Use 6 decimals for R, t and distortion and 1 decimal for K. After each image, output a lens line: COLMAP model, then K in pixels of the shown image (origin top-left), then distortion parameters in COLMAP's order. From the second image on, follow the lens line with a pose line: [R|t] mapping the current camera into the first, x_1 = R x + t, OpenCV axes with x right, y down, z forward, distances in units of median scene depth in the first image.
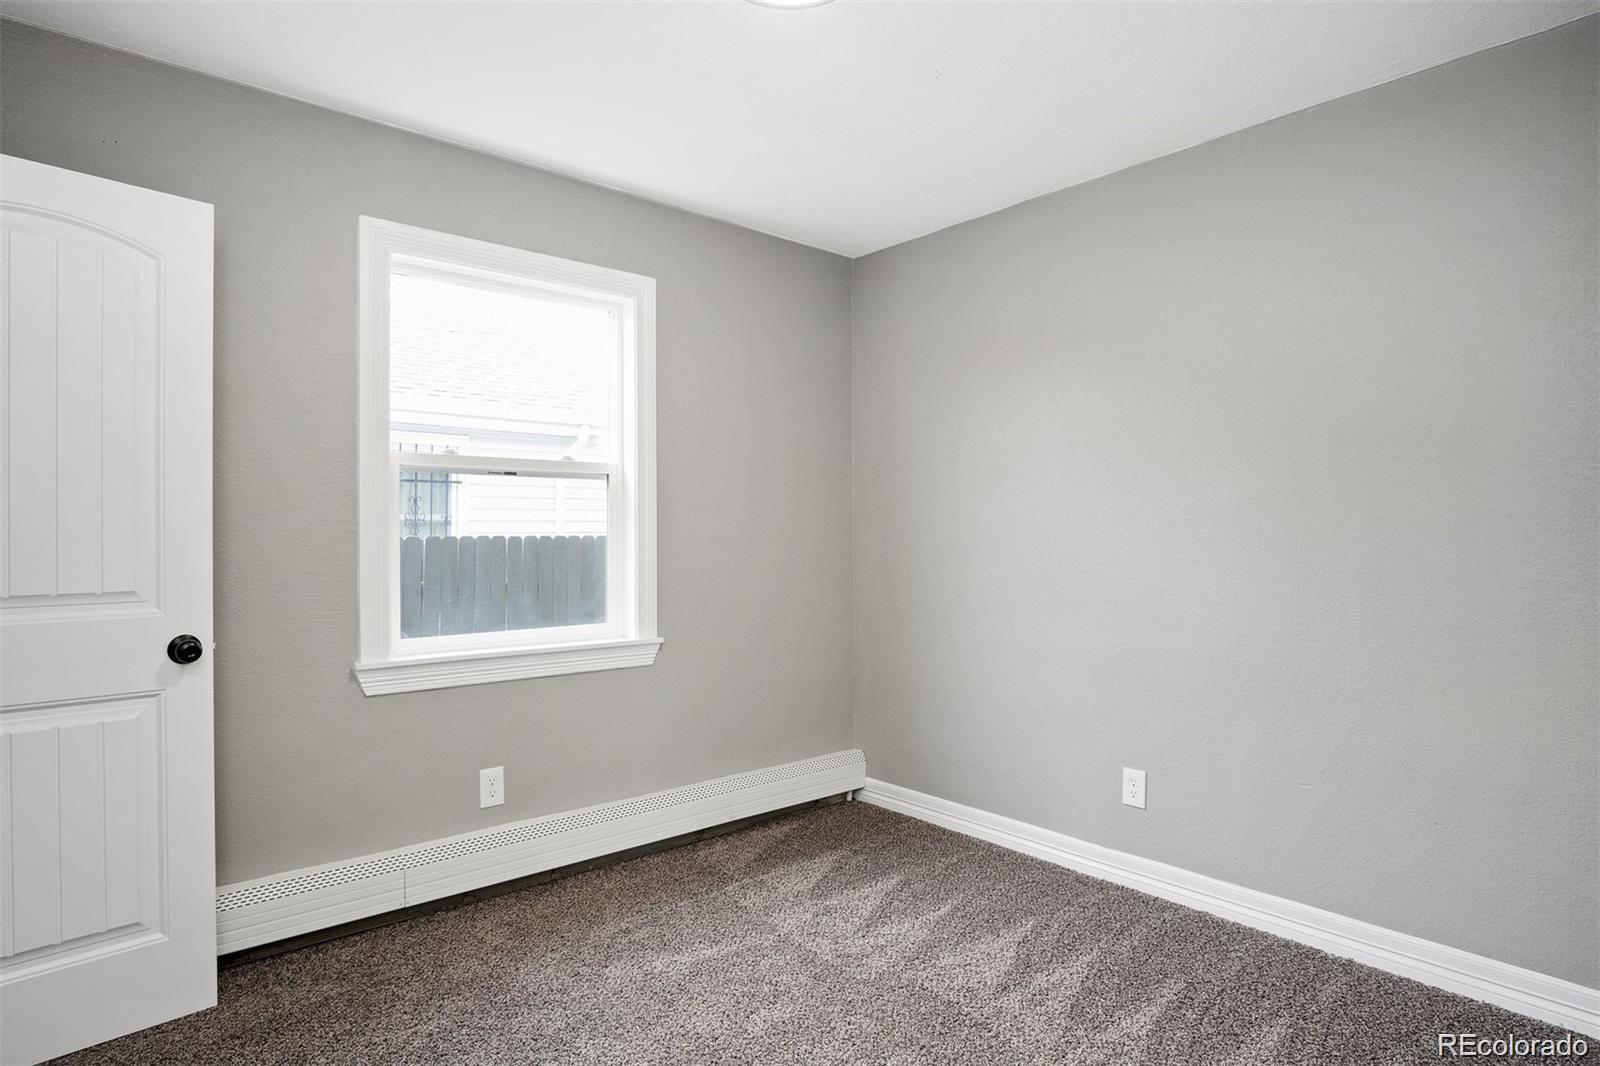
lens RADIAL K [[793.5, 0, 800.1], [0, 793.5, 539.7], [0, 0, 1]] dist [-0.004117, 0.000080]
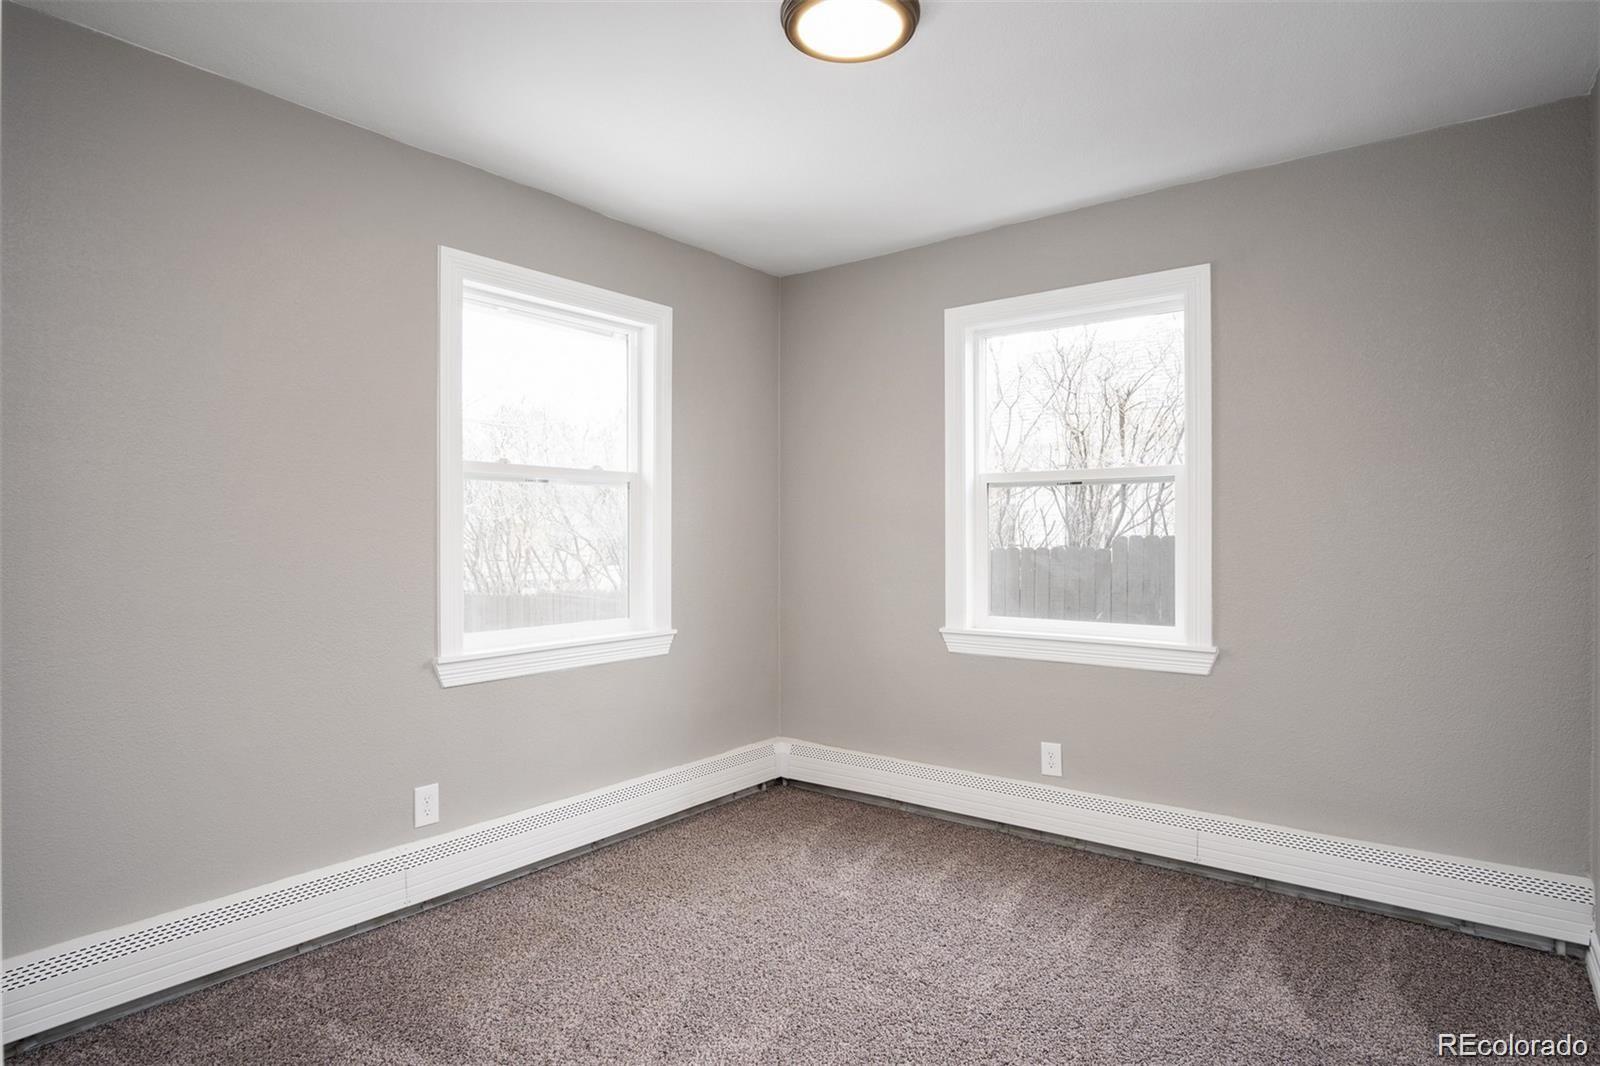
lens RADIAL K [[884.5, 0, 799.7], [0, 884.5, 527.4], [0, 0, 1]] dist [-0.001284, -0.002216]
pose [[0.969891, -0.004897, 0.243489, -0.311411], [0.008259, 0.999884, -0.012789, -0.001526], [-0.243398, 0.014415, 0.969819, -0.246014]]
